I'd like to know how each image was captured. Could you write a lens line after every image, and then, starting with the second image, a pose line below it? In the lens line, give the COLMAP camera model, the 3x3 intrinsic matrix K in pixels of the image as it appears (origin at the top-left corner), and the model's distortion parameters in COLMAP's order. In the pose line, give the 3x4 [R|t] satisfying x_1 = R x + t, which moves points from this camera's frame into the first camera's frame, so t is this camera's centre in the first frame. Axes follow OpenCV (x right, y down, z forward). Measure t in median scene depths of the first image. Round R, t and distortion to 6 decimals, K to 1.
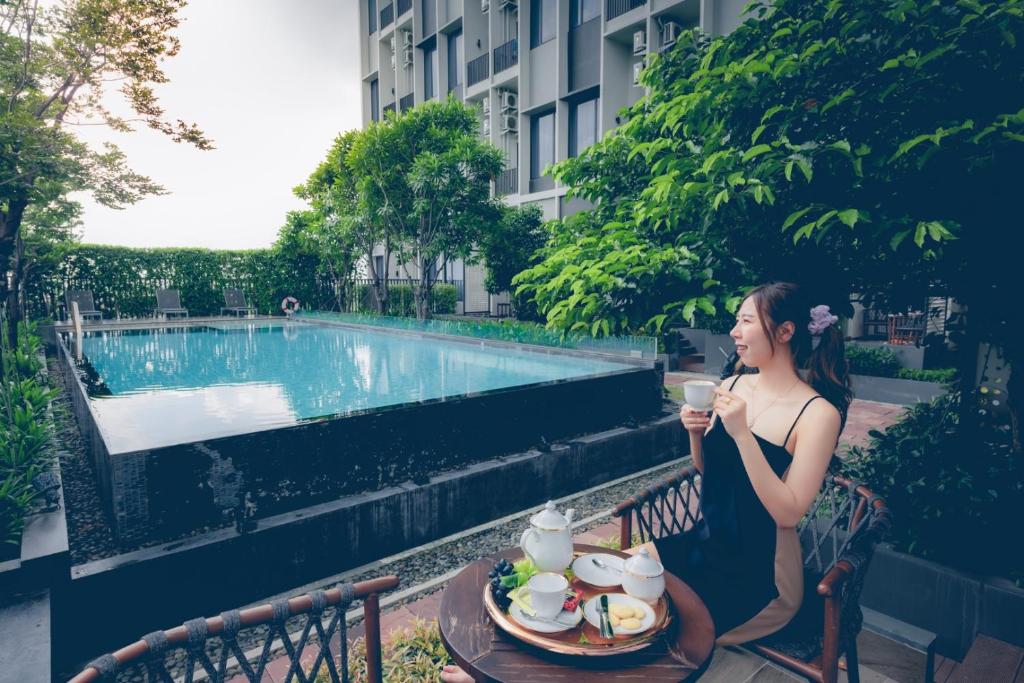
lens RADIAL K [[556.3, 0, 510.3], [0, 556.3, 336.8], [0, 0, 1]] dist [-0.002365, -0.002441]
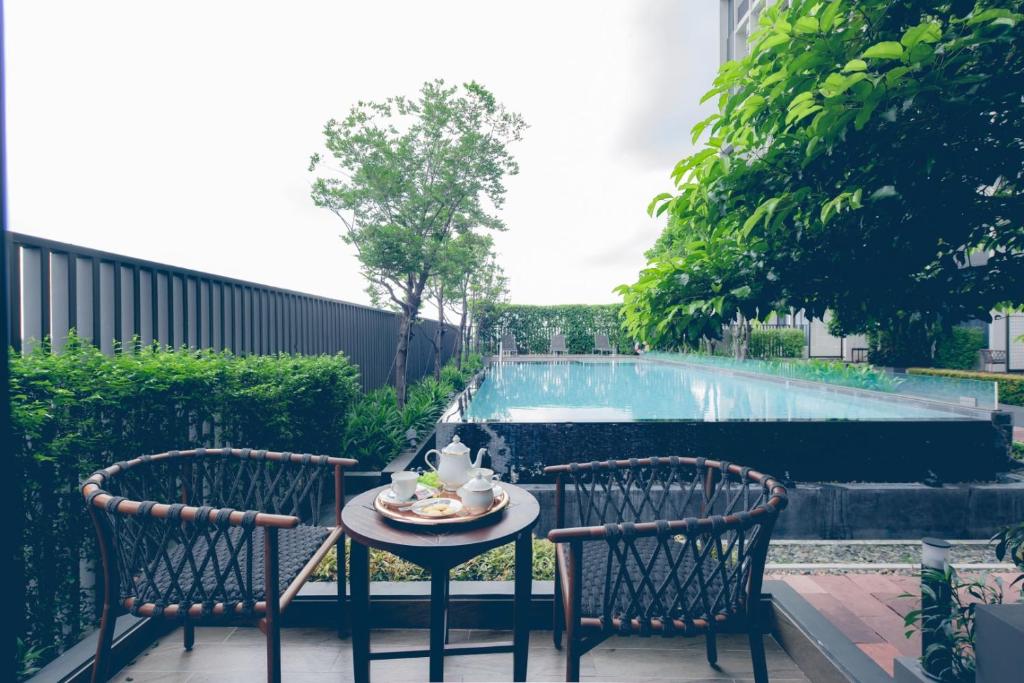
lens RADIAL K [[479.5, 0, 513.9], [0, 479.5, 341.5], [0, 0, 1]] dist [-0.004964, -0.000072]
pose [[0.757510, 0.003105, -0.652816, 0.098783], [-0.054800, 0.996762, -0.058848, 0.011493], [0.650520, 0.080352, 0.755227, 0.016145]]
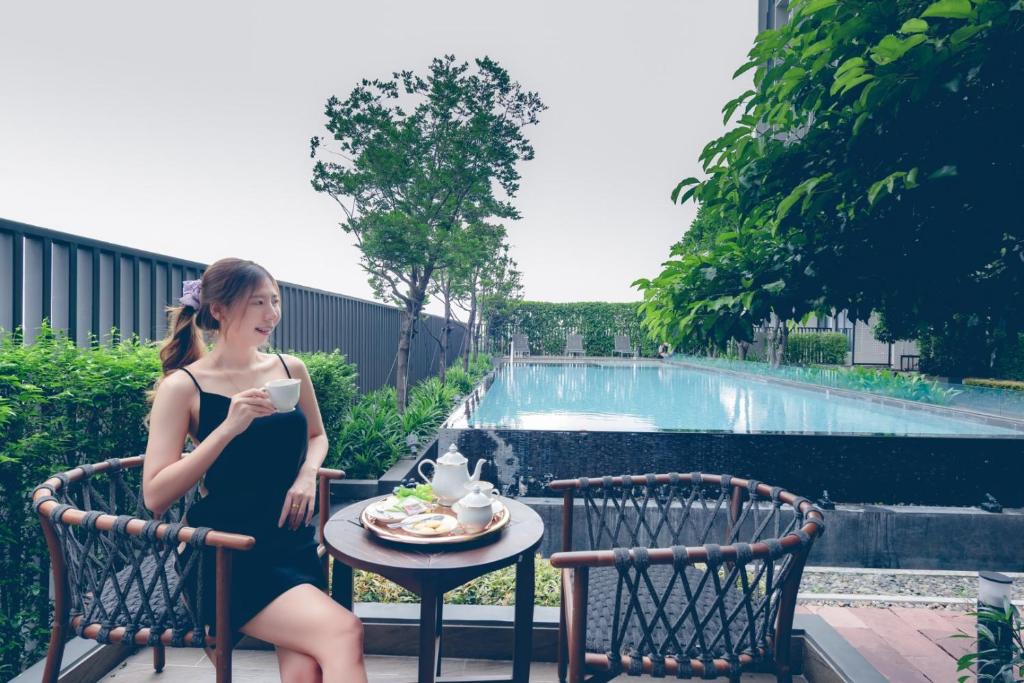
lens RADIAL K [[519.5, 0, 513.8], [0, 519.5, 341.6], [0, 0, 1]] dist [-0.001092, -0.001667]
pose [[0.740175, 0.015599, -0.672234, 0.098271], [-0.072824, 0.995710, -0.057079, 0.011445], [0.668460, 0.091203, 0.738135, 0.019603]]
